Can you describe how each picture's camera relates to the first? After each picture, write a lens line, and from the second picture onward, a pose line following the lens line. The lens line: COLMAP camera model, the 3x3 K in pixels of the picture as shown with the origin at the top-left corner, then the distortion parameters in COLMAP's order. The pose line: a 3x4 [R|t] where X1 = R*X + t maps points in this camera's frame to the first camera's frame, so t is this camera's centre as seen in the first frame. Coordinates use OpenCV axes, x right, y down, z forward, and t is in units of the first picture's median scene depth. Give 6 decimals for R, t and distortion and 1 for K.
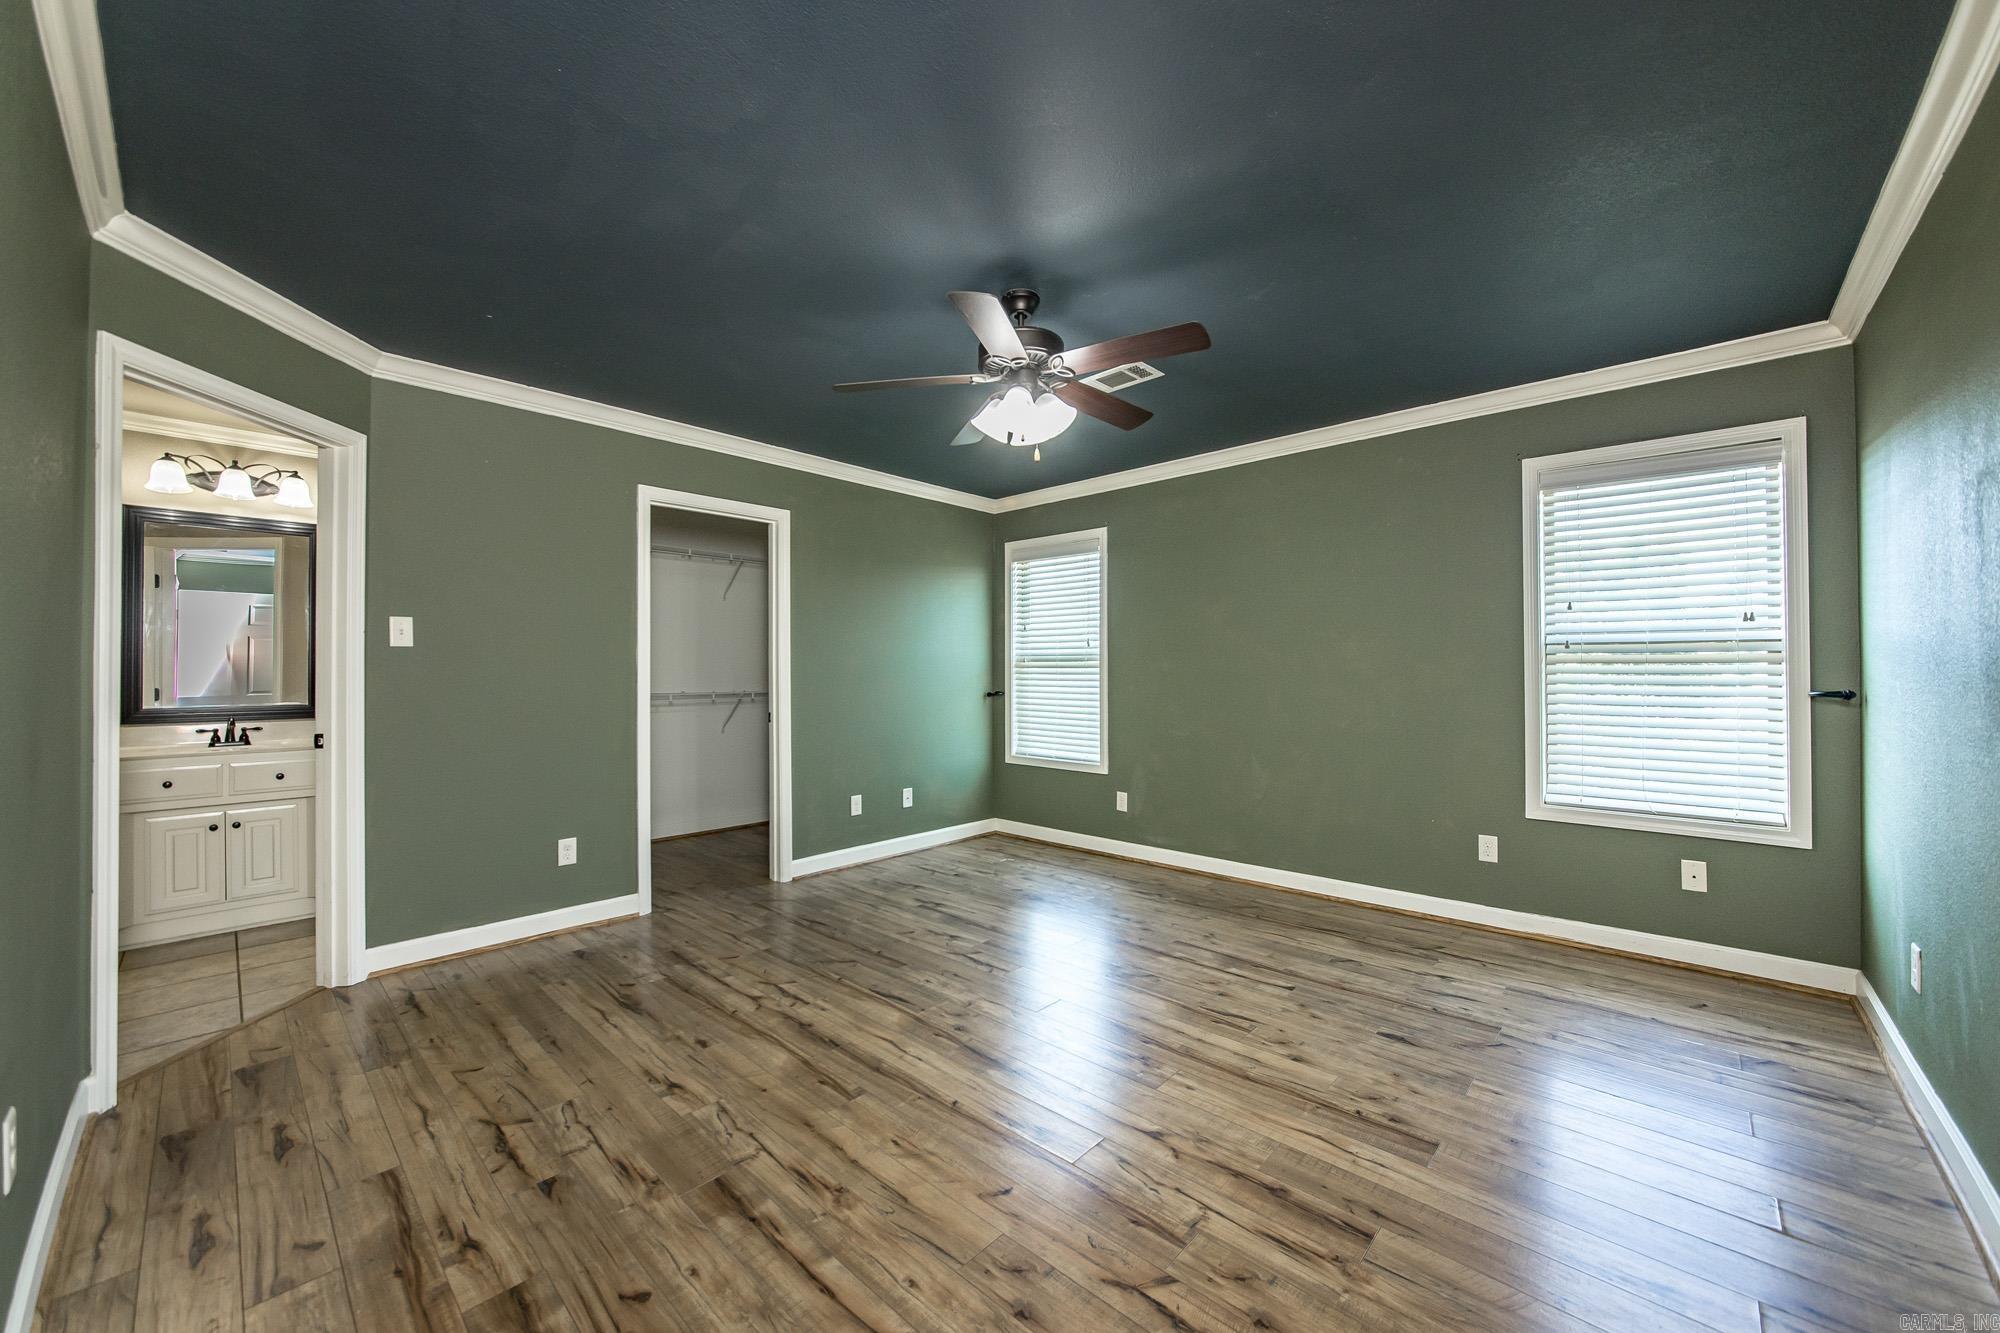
lens RADIAL K [[742.6, 0, 993.0], [0, 742.6, 680.1], [0, 0, 1]] dist [-0.019219, 0.004996]
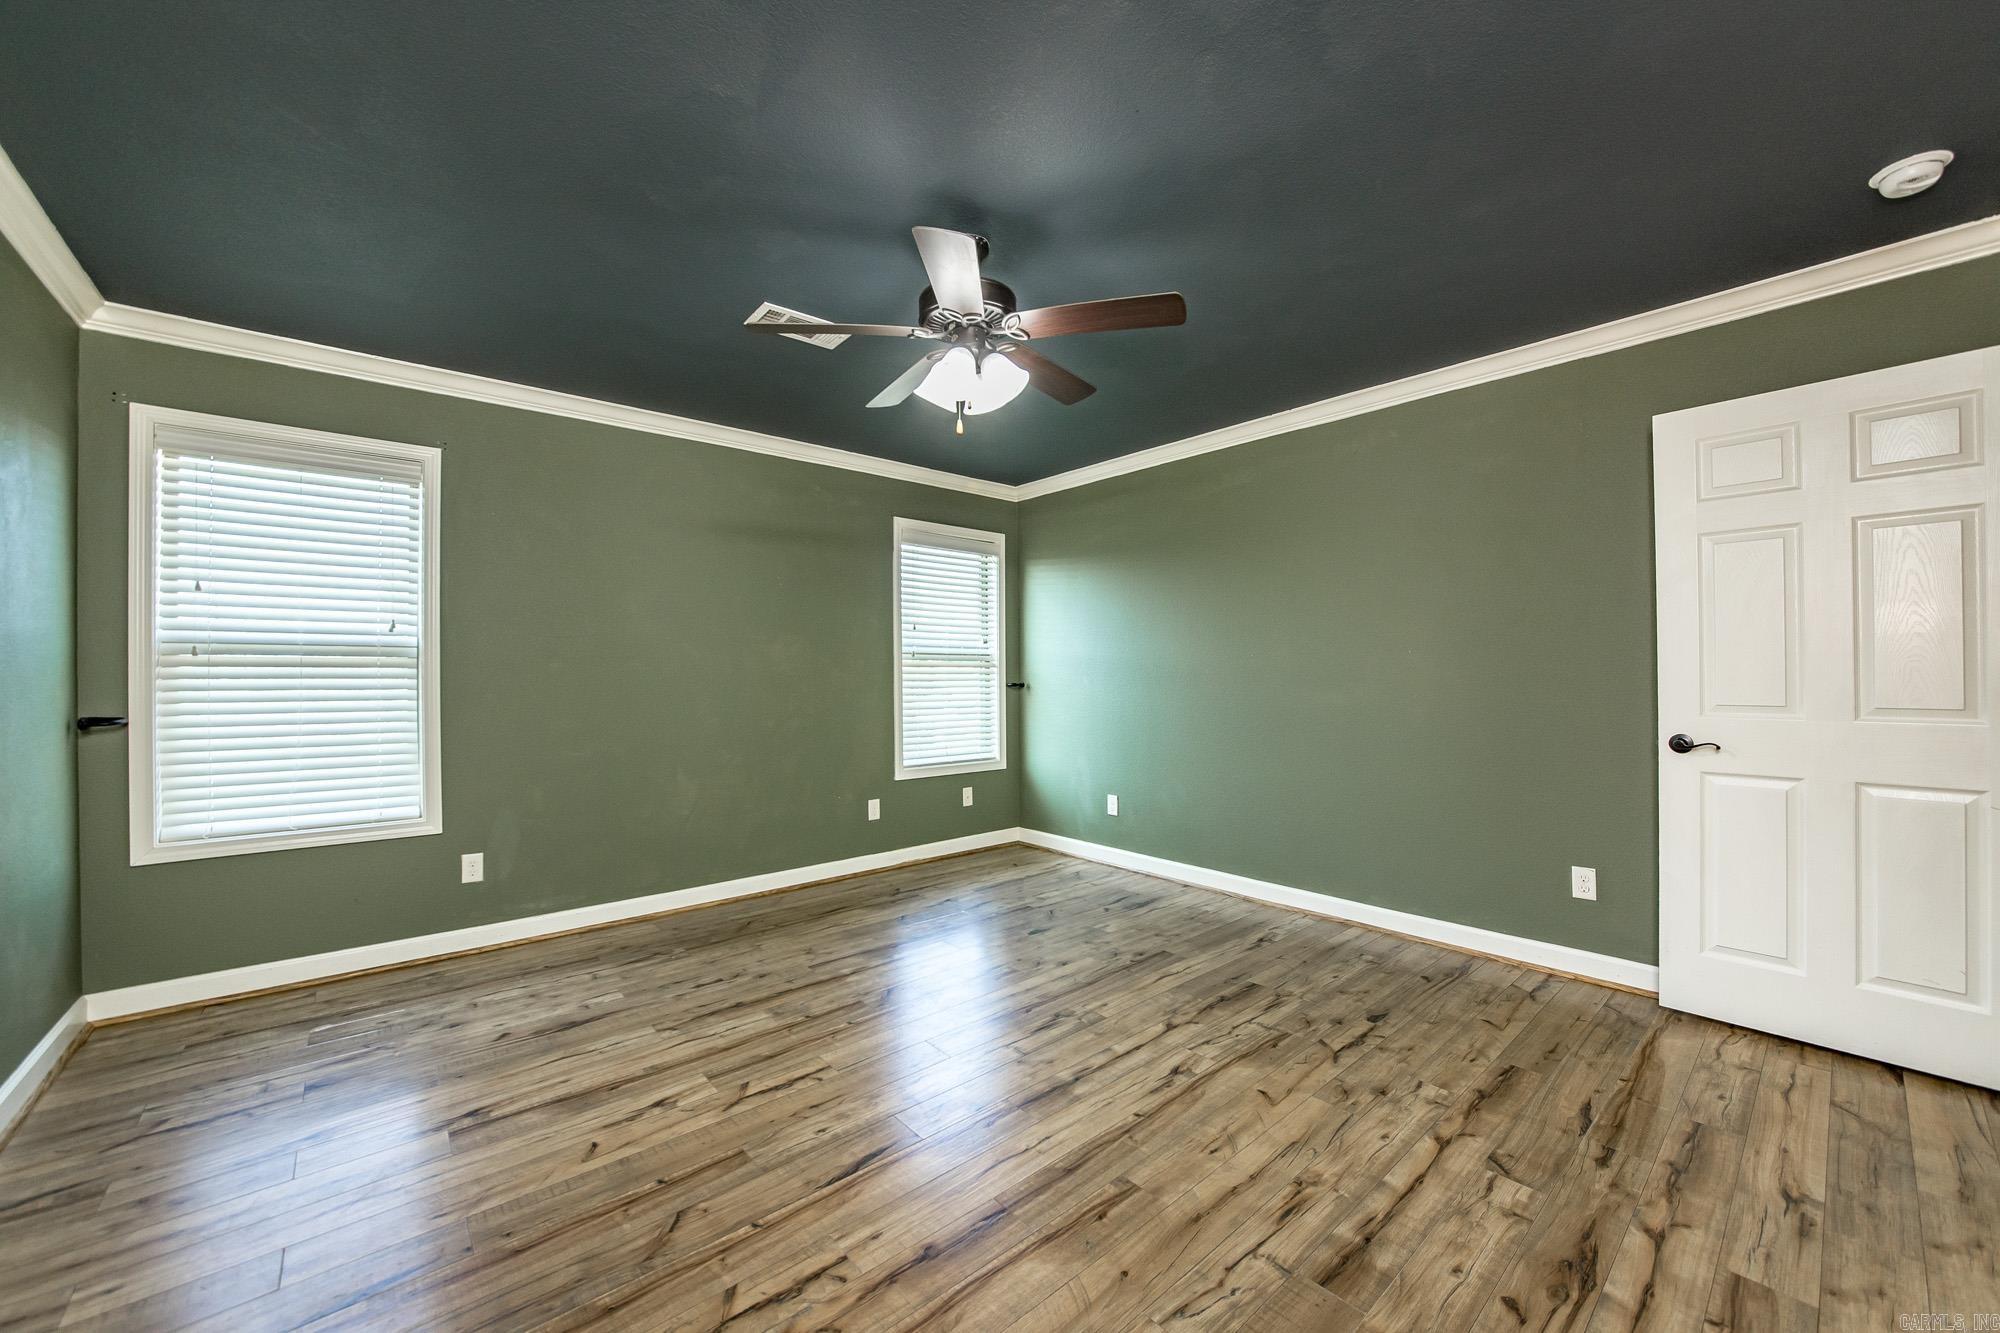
lens RADIAL K [[767.3, 0, 995.8], [0, 767.3, 688.0], [0, 0, 1]] dist [-0.003026, 0.000026]
pose [[0.100307, -0.018383, 0.994787, -0.872237], [0.010581, 0.999792, 0.017408, -0.007903], [-0.994900, 0.008779, 0.100481, 0.883087]]
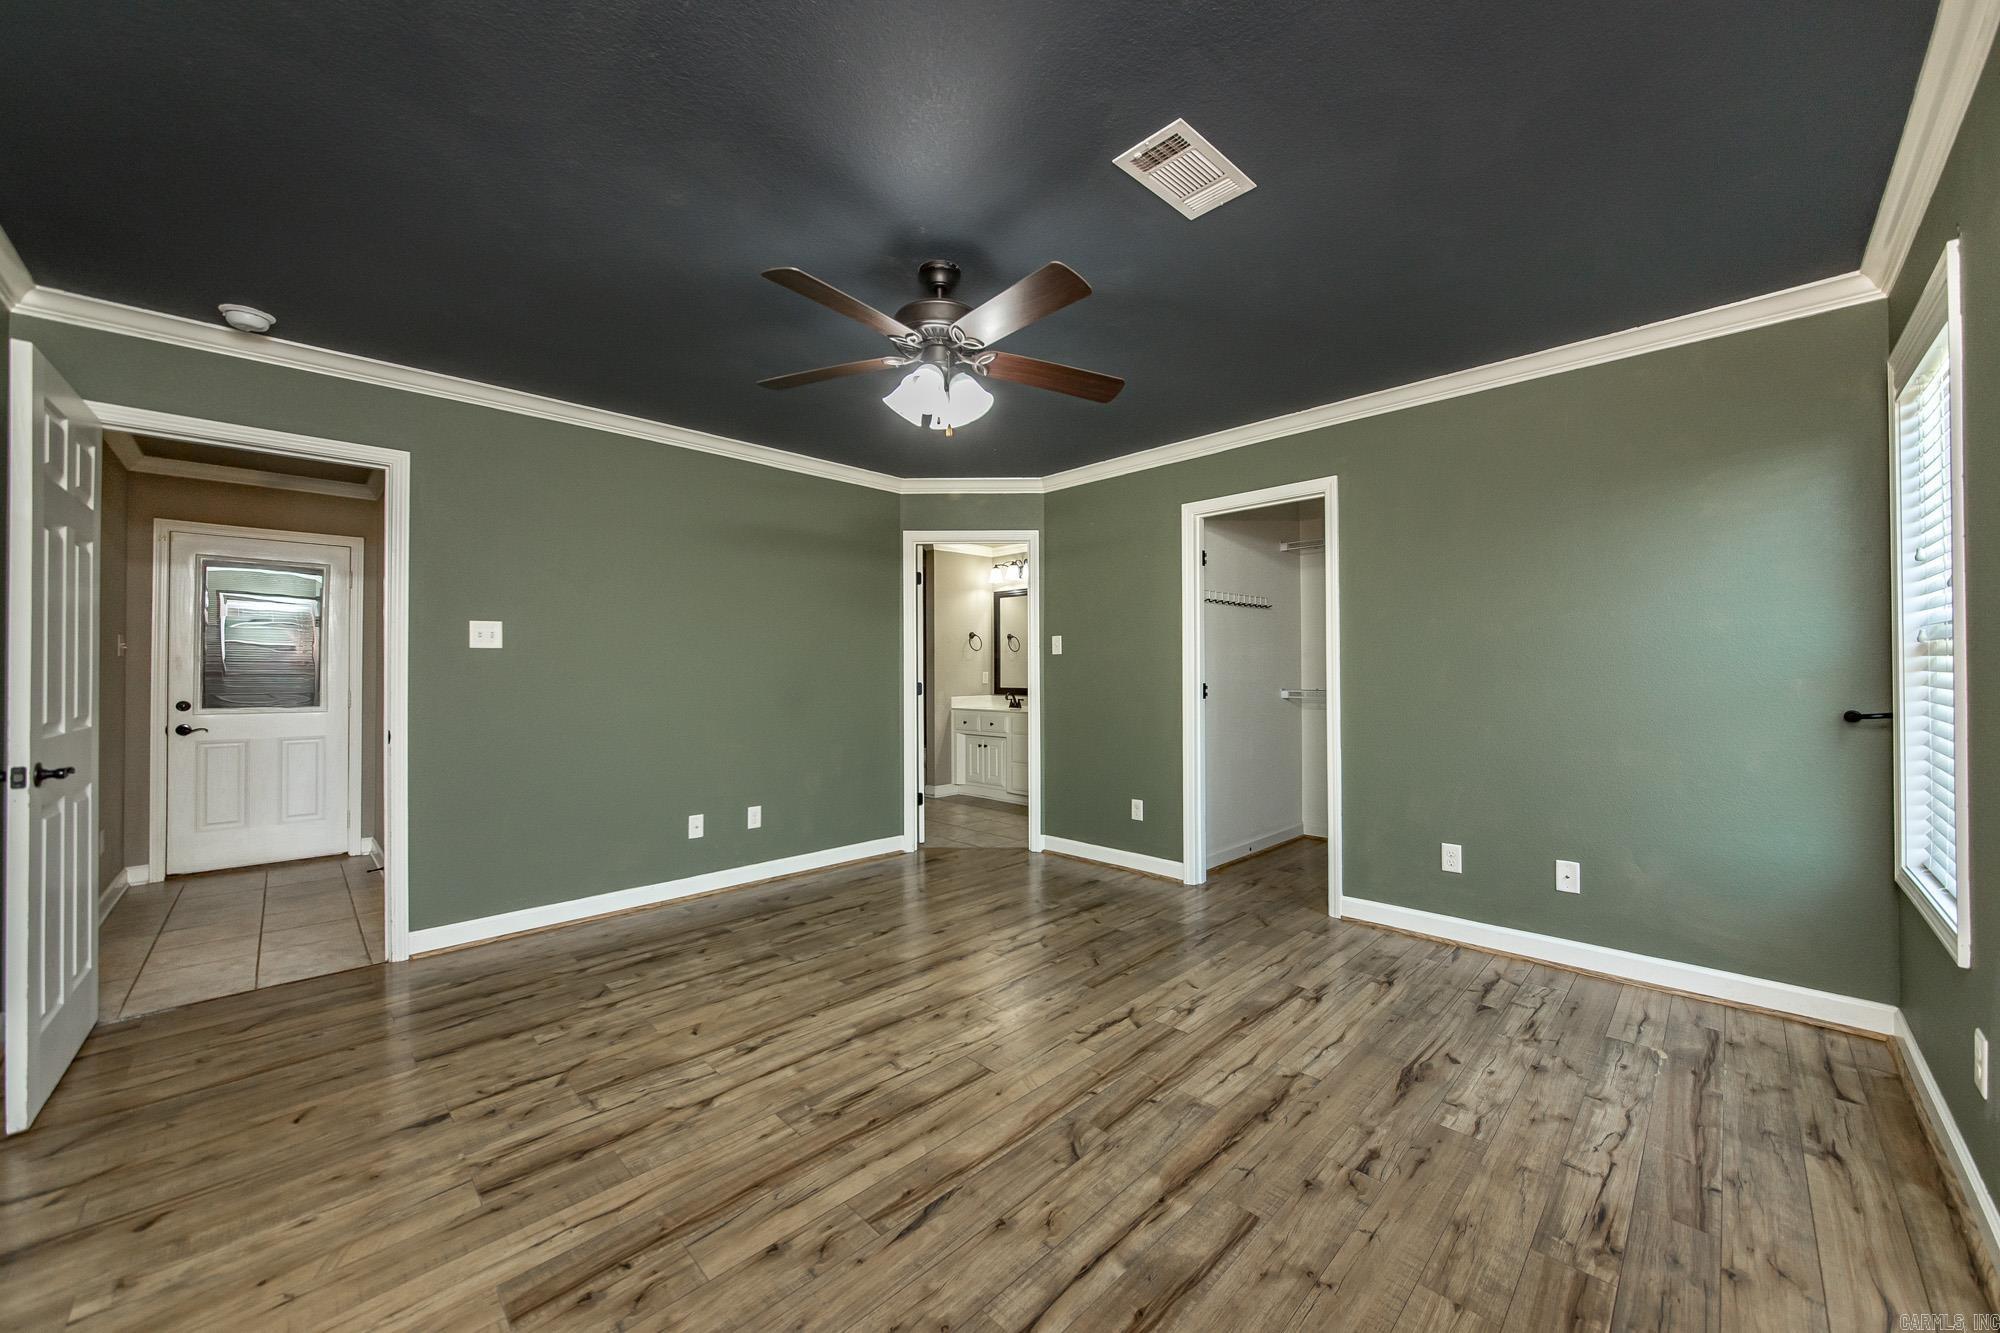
lens RADIAL K [[725.4, 0, 996.6], [0, 725.4, 668.5], [0, 0, 1]] dist [-0.002690, 0.000018]
pose [[-0.030204, -0.002008, -0.999542, 0.965946], [0.000070, 0.999998, -0.002011, -0.015655], [0.999544, -0.000131, -0.030204, 1.104959]]
